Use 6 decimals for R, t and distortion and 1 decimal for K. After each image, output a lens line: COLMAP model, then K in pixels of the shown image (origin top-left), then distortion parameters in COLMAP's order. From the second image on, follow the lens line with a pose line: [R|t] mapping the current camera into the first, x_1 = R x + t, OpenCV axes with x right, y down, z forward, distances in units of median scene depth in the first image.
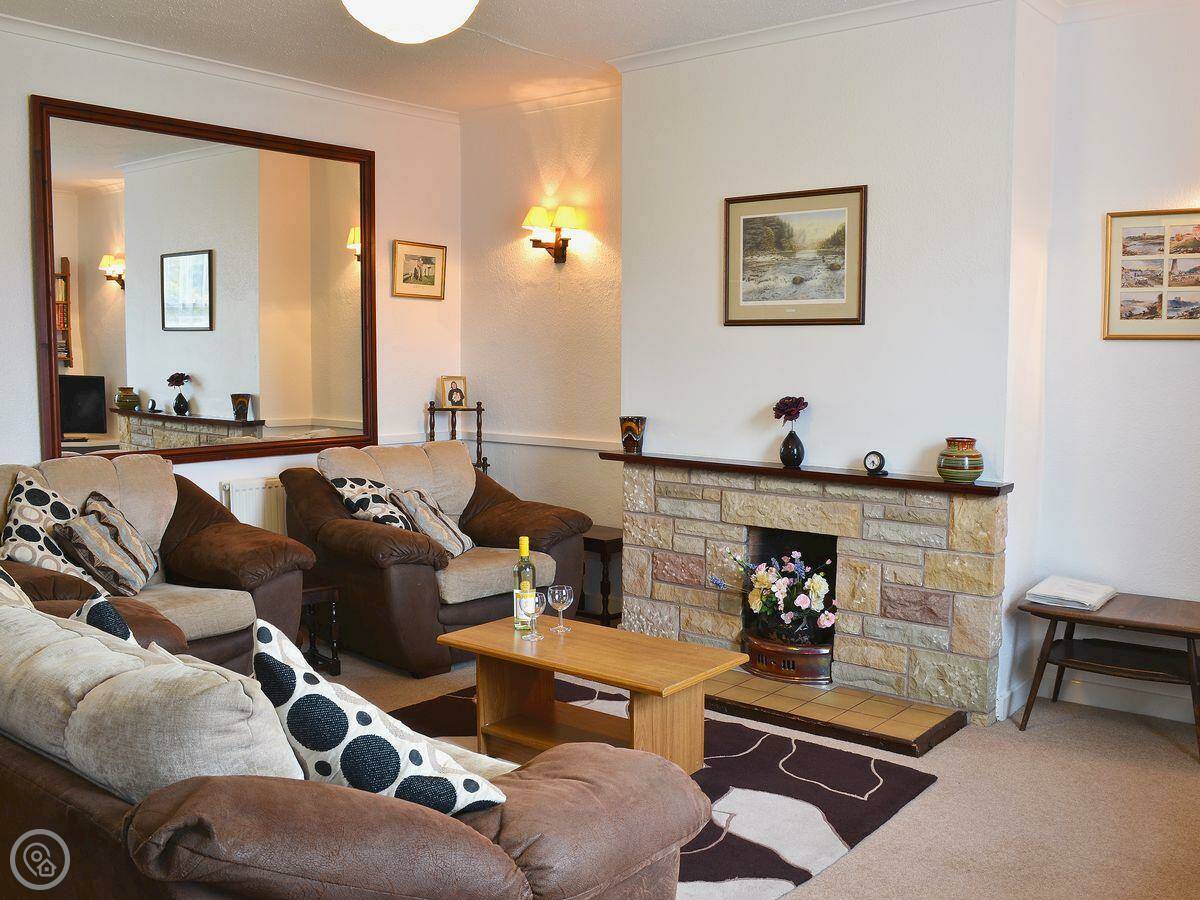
lens RADIAL K [[1060.9, 0, 600.0], [0, 1060.9, 450.0], [0, 0, 1]] dist [-0.066706, 0.012303]
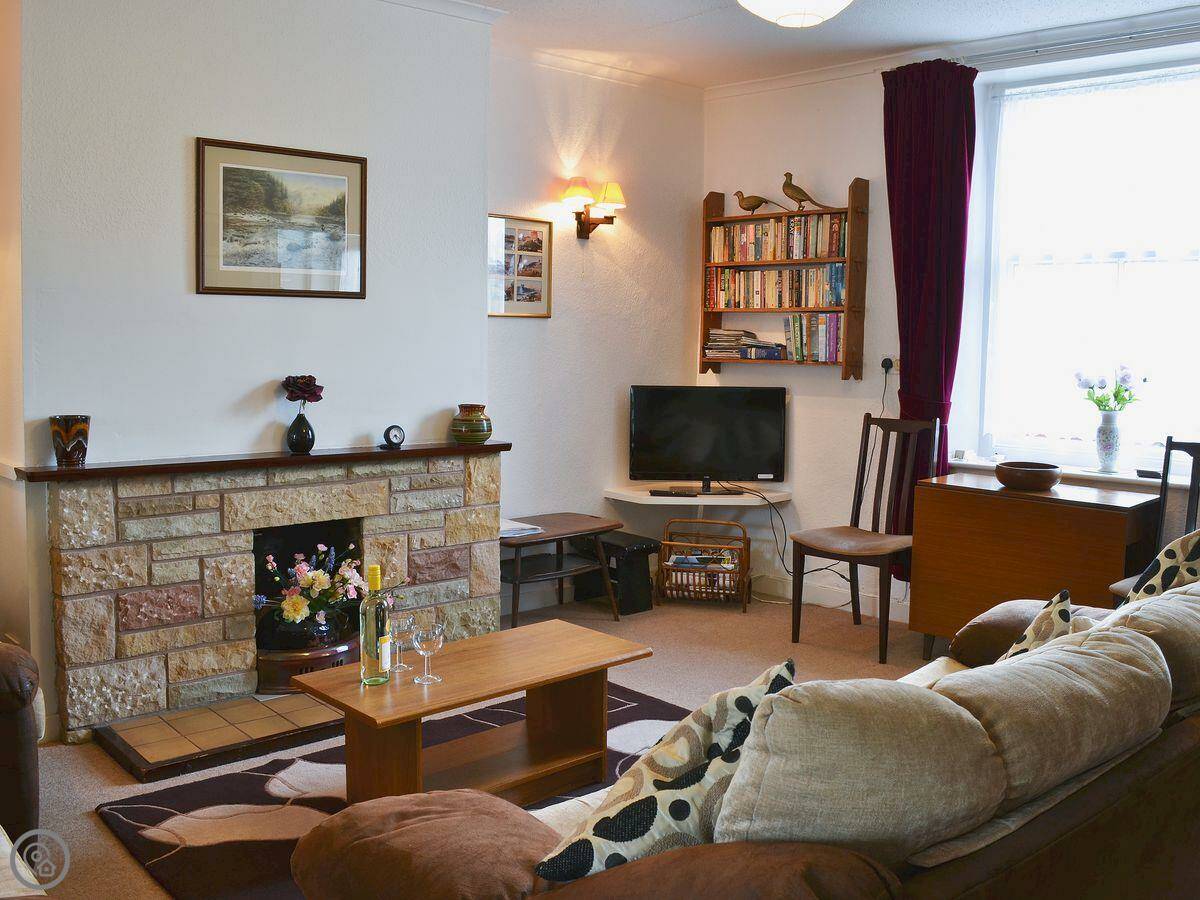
lens RADIAL K [[1170.6, 0, 600.7], [0, 1170.6, 410.0], [0, 0, 1]] dist [-0.047636, -0.005324]
pose [[0.152195, -0.070761, 0.985814, -0.773330], [0.076192, 0.995306, 0.059679, -0.062064], [-0.985409, 0.066028, 0.156872, 0.600411]]
